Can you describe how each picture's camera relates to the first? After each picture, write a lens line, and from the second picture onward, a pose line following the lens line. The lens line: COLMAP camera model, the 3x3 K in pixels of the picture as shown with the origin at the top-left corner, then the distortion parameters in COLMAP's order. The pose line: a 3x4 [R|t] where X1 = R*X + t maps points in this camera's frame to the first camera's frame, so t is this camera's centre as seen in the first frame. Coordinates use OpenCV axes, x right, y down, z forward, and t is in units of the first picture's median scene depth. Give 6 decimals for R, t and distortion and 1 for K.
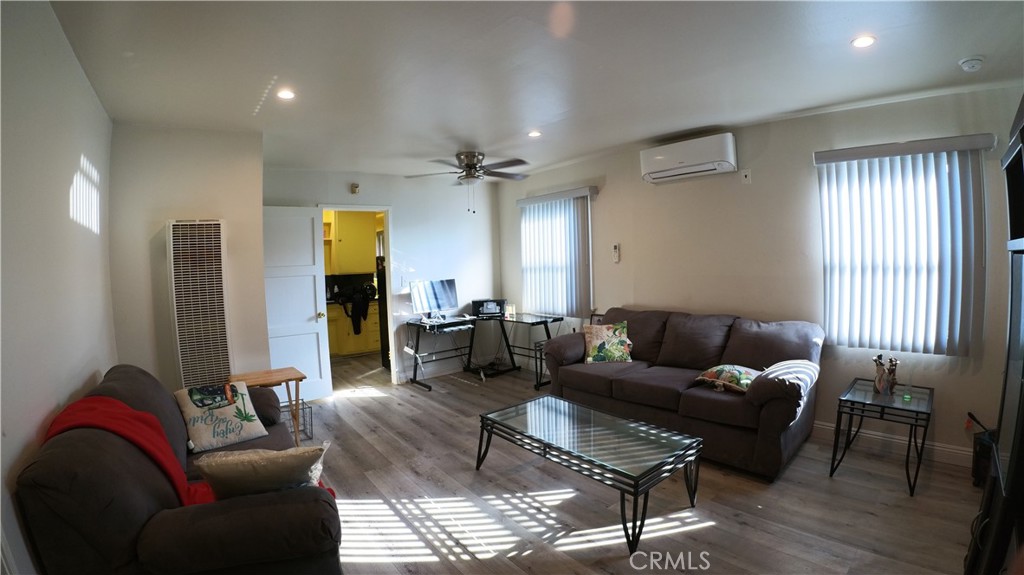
lens RADIAL K [[443.0, 0, 517.1], [0, 443.0, 286.9], [0, 0, 1]] dist [-0.195702, 0.038049]
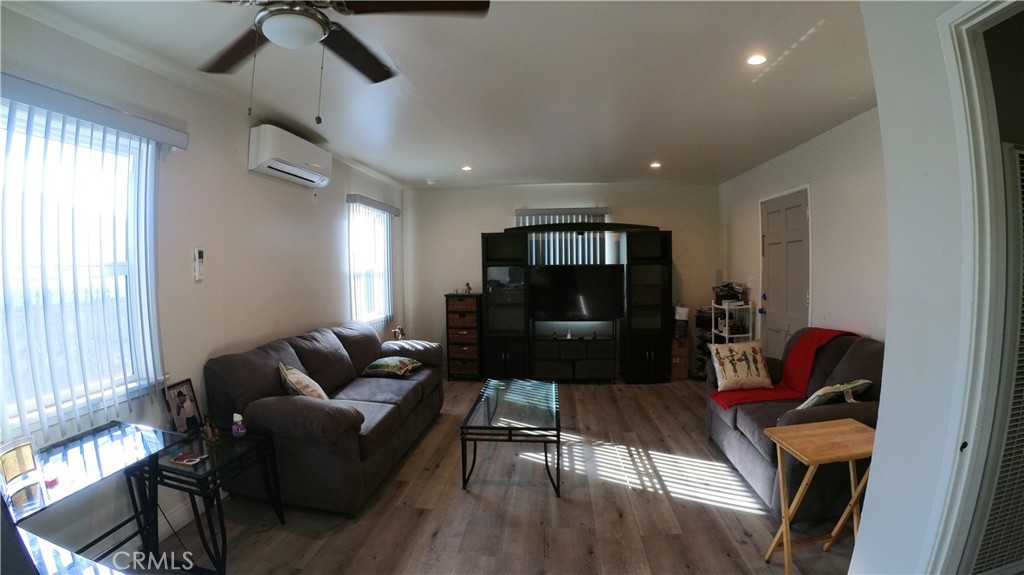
lens RADIAL K [[450.6, 0, 508.0], [0, 450.6, 287.7], [0, 0, 1]] dist [-0.207184, 0.038969]
pose [[-0.714405, 0.006718, 0.699700, -0.748347], [0.077523, 0.994558, 0.069602, -0.090619], [-0.695425, 0.103967, -0.711038, 1.924437]]
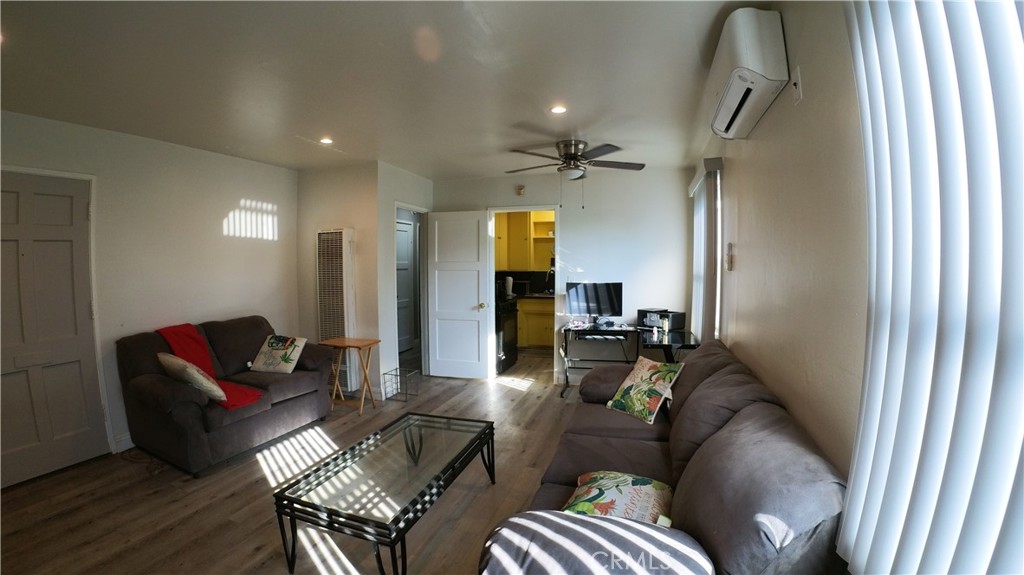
lens RADIAL K [[447.9, 0, 501.2], [0, 447.9, 289.0], [0, 0, 1]] dist [-0.201956, 0.039371]
pose [[0.545974, 0.075369, -0.834405, 0.989126], [-0.062699, 0.996828, 0.049014, -0.071161], [0.835452, 0.025556, 0.548968, 0.679303]]
